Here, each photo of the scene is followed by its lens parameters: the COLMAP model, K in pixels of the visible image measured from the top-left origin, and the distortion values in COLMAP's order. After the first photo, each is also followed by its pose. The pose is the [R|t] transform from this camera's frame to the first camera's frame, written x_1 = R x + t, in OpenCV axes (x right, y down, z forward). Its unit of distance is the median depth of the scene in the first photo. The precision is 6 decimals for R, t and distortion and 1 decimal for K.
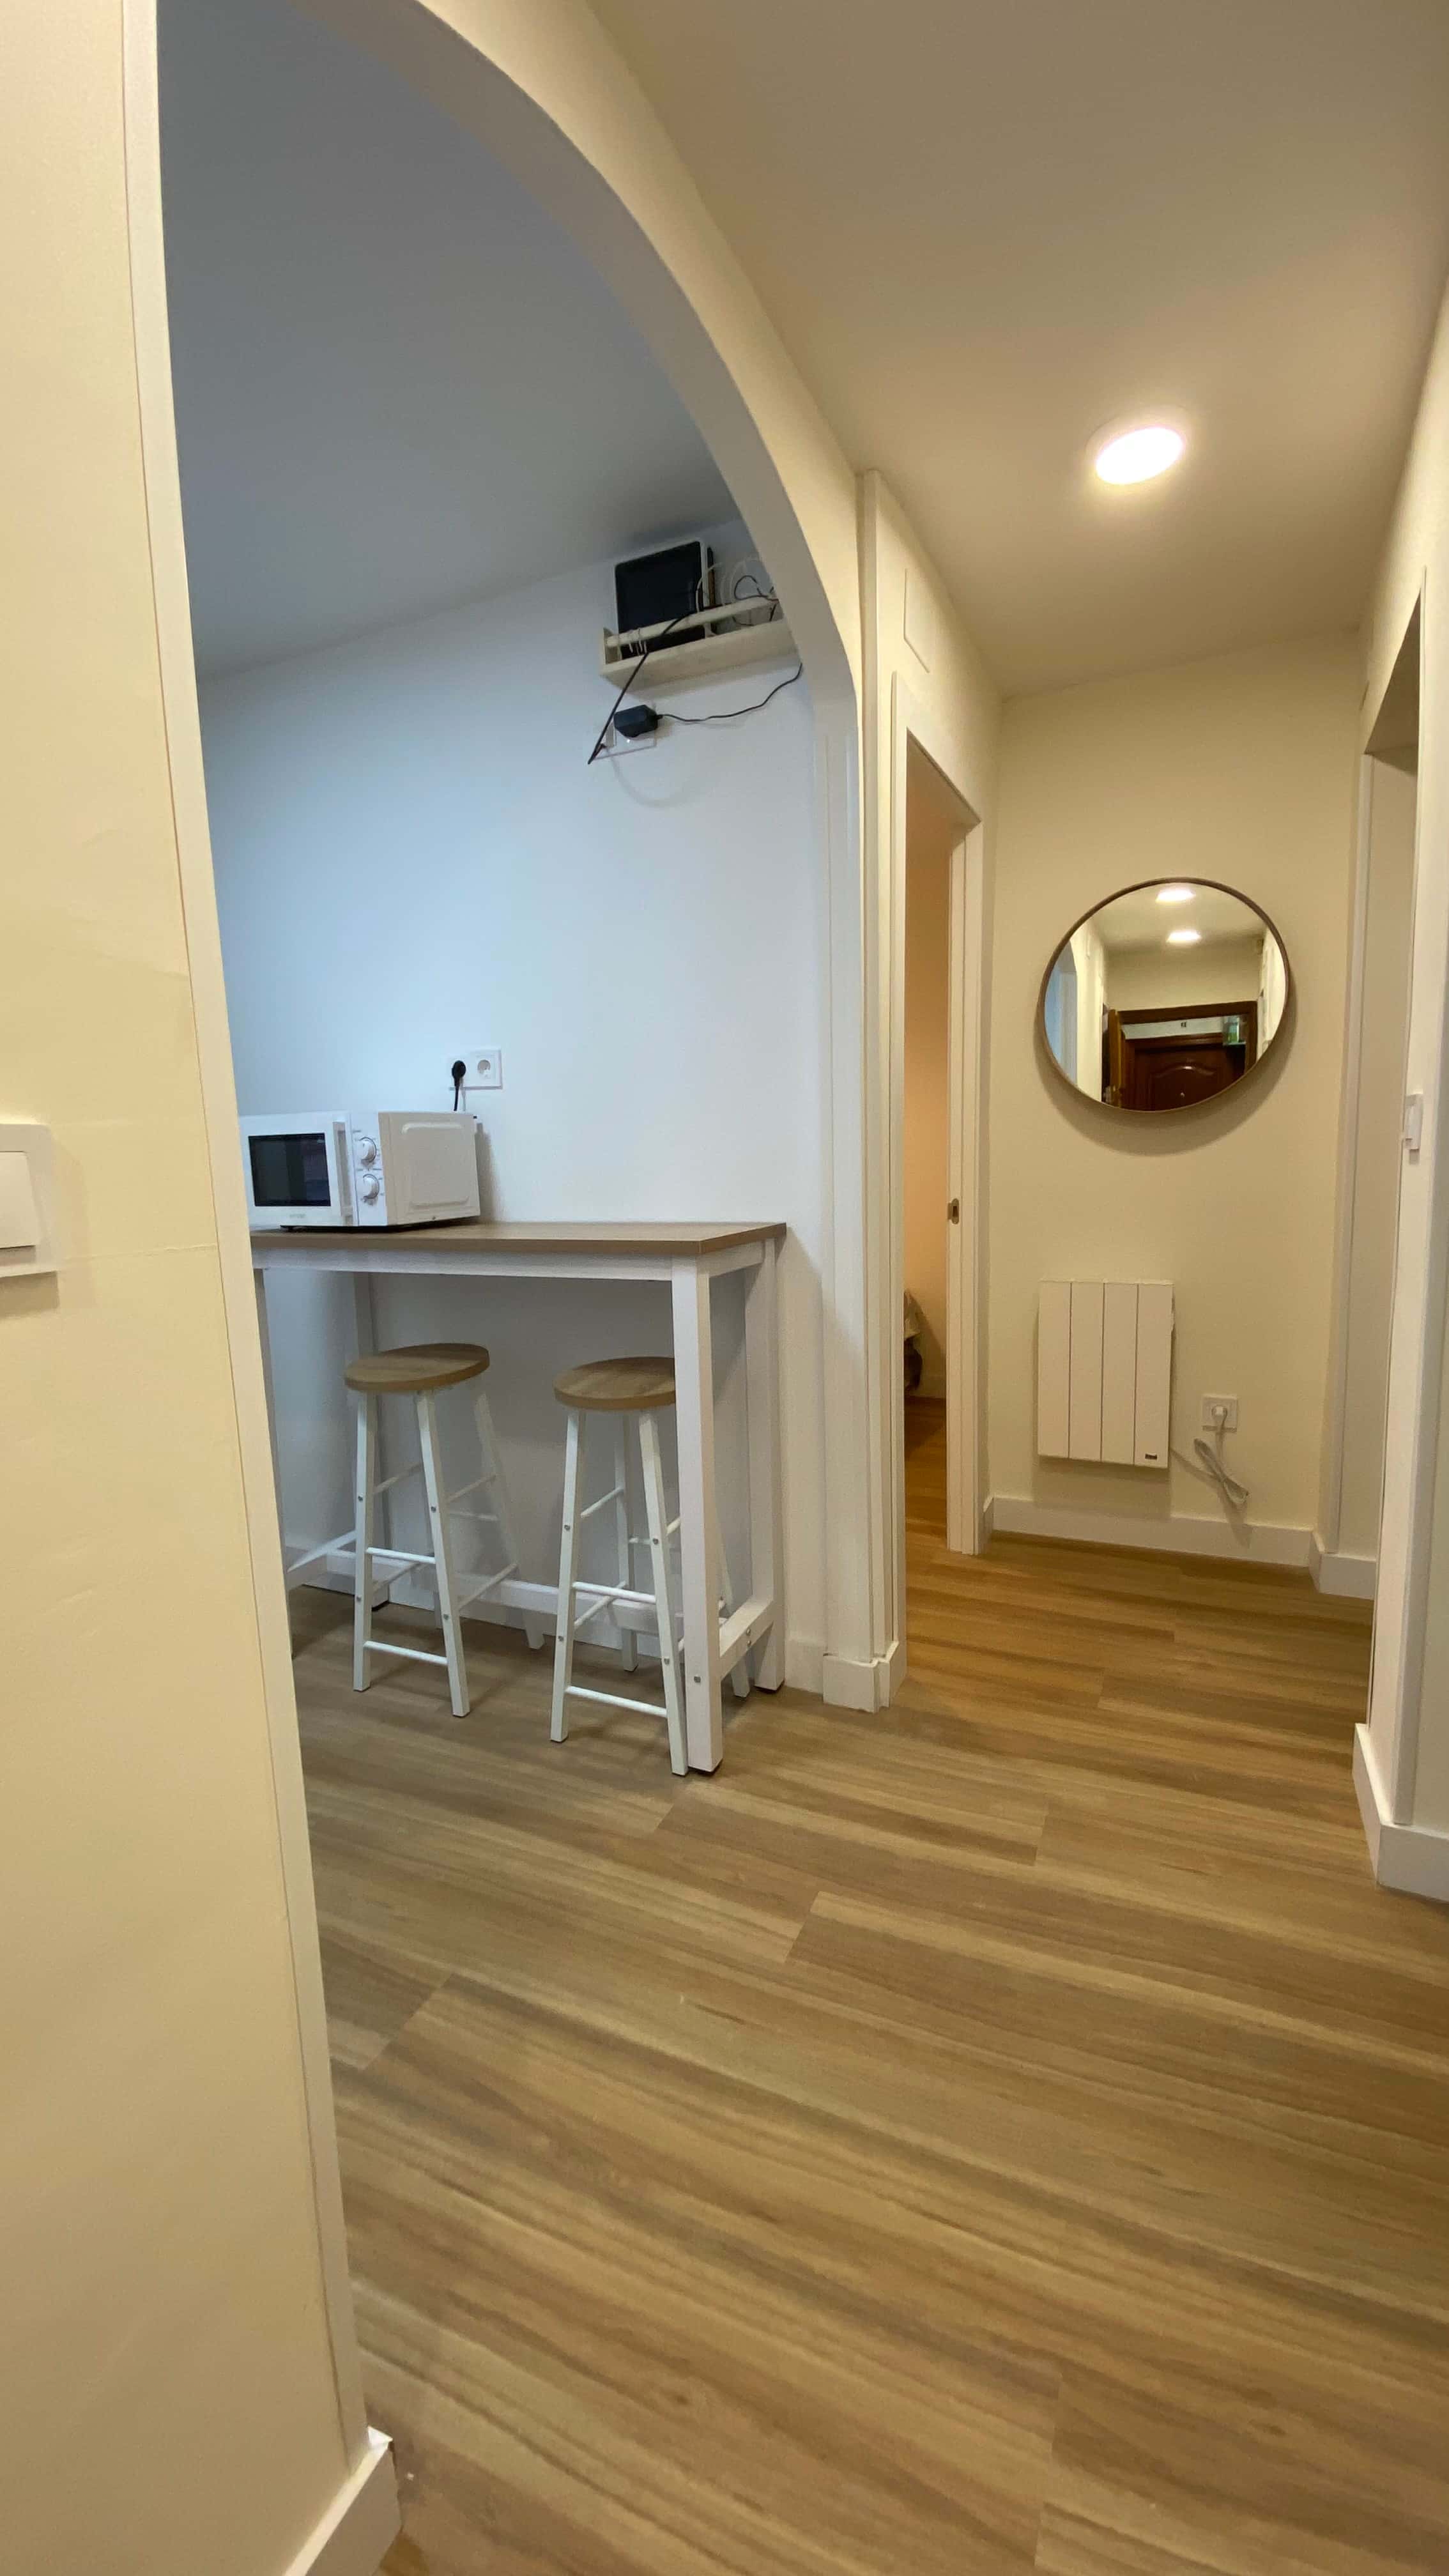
lens RADIAL K [[1027.8, 0, 708.4], [0, 1027.8, 1275.4], [0, 0, 1]] dist [-0.015771, -0.006495]
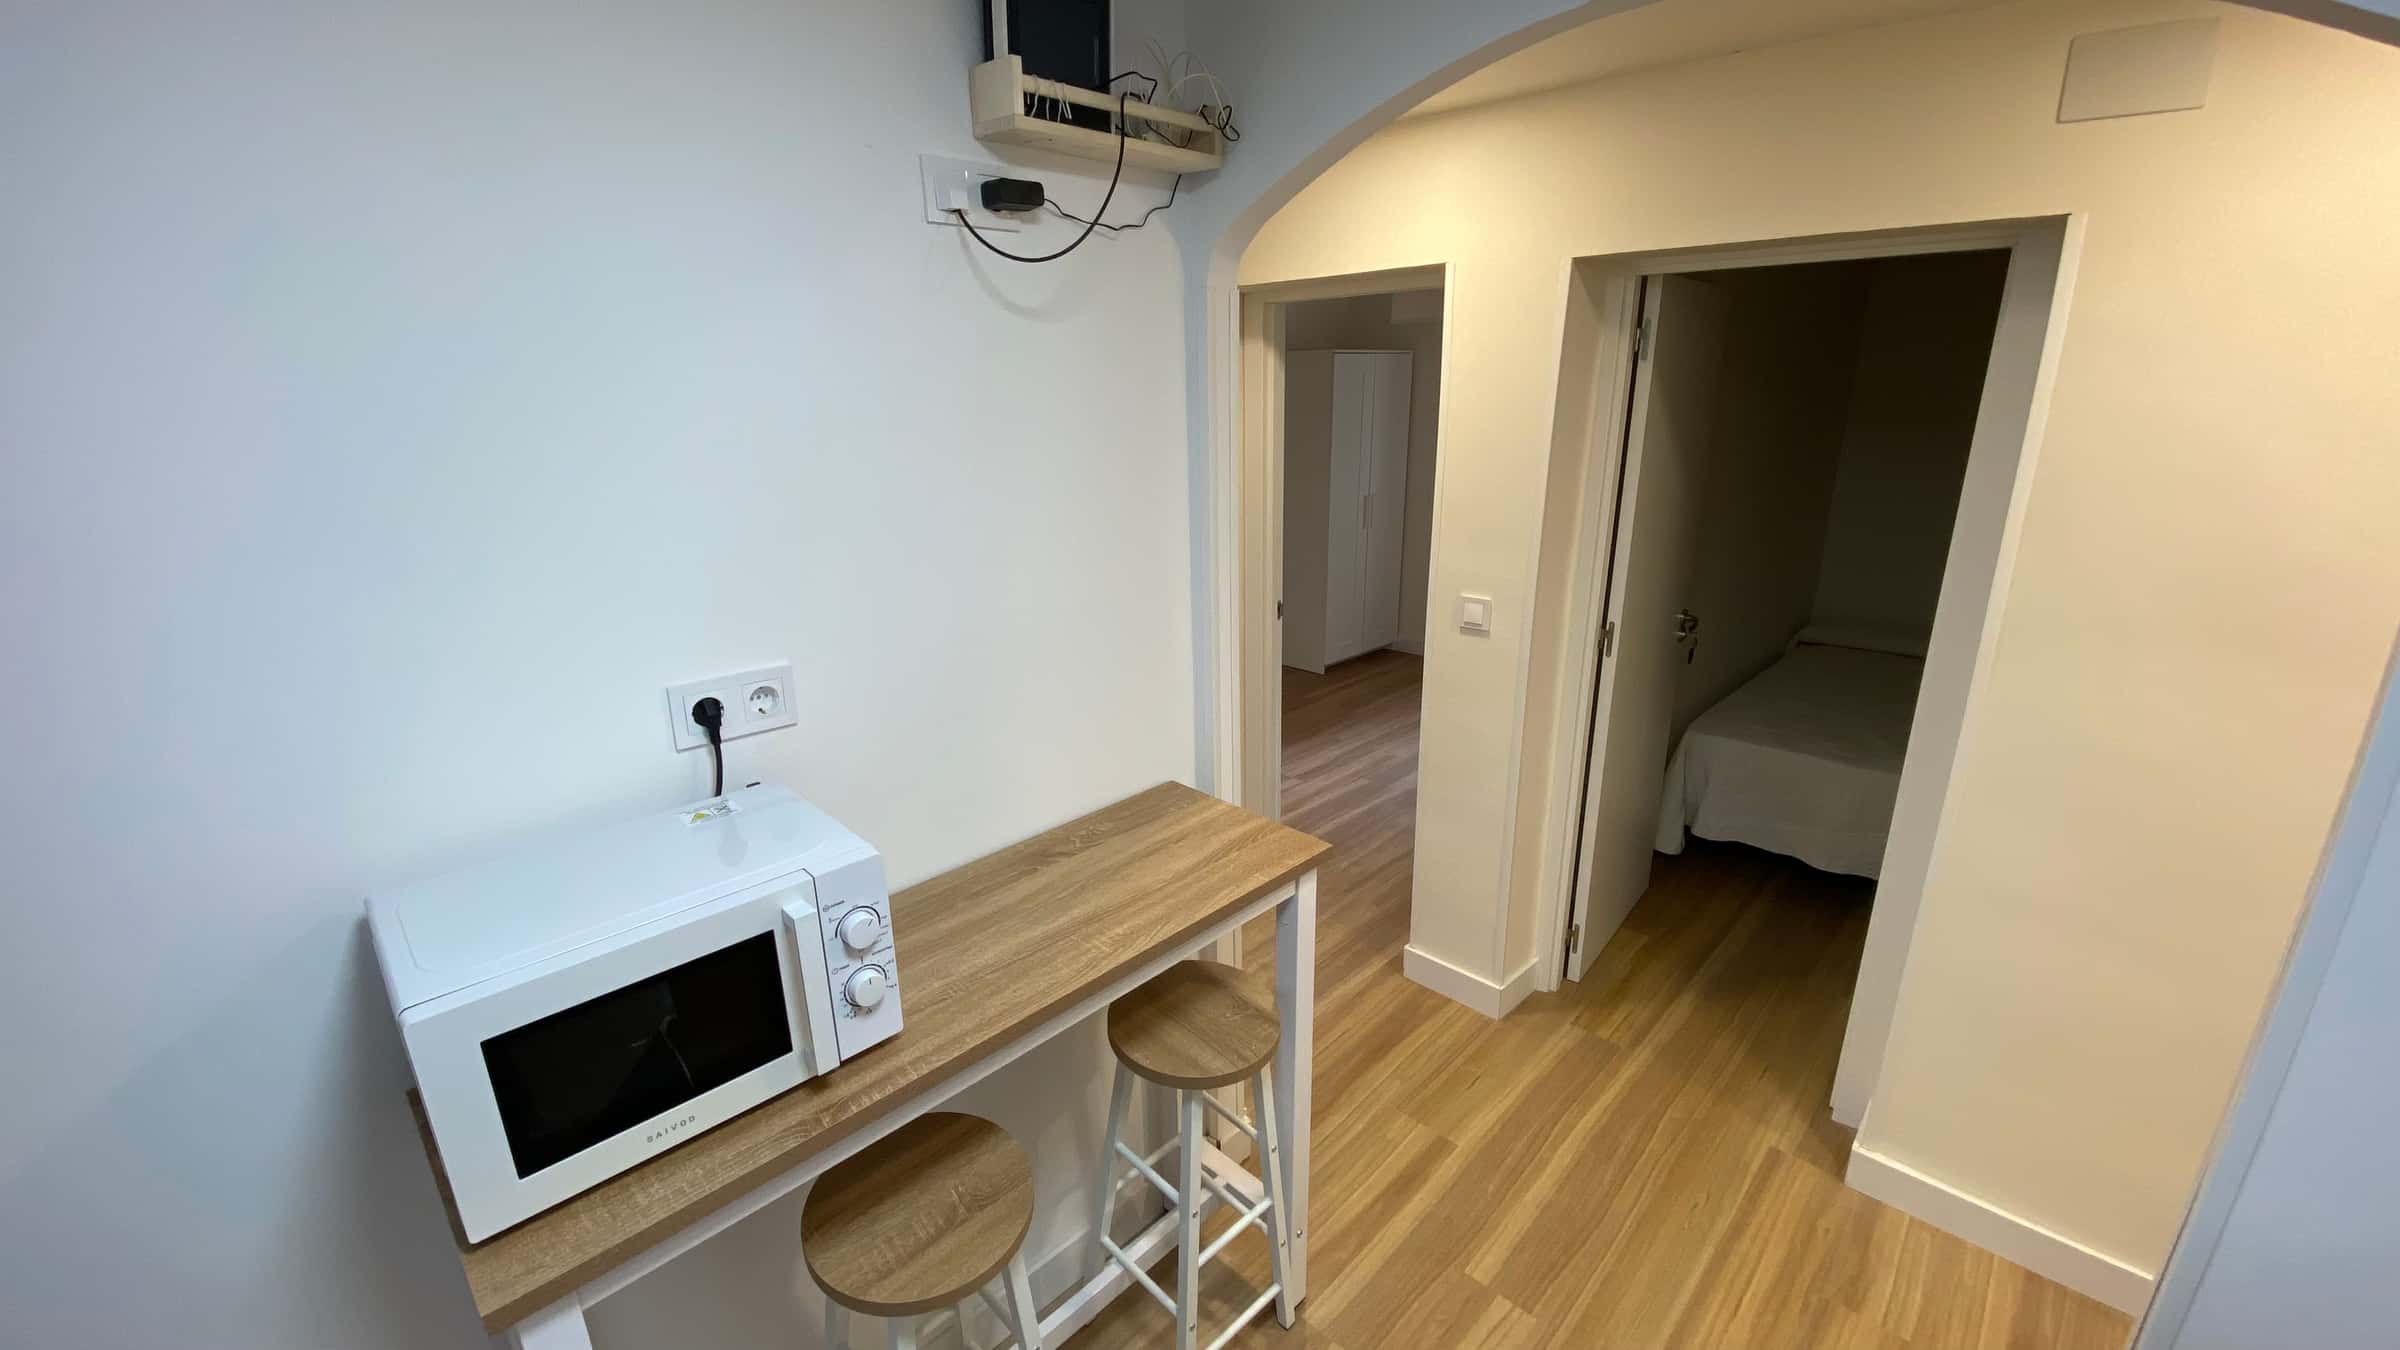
lens RADIAL K [[957.6, 0, 1202.1], [0, 957.6, 660.2], [0, 0, 1]] dist [-0.015771, -0.006495]
pose [[0.336472, -0.238300, 0.911043, -0.672525], [0.130705, 0.969906, 0.205424, -0.325680], [-0.932579, 0.049959, 0.357493, 0.615883]]
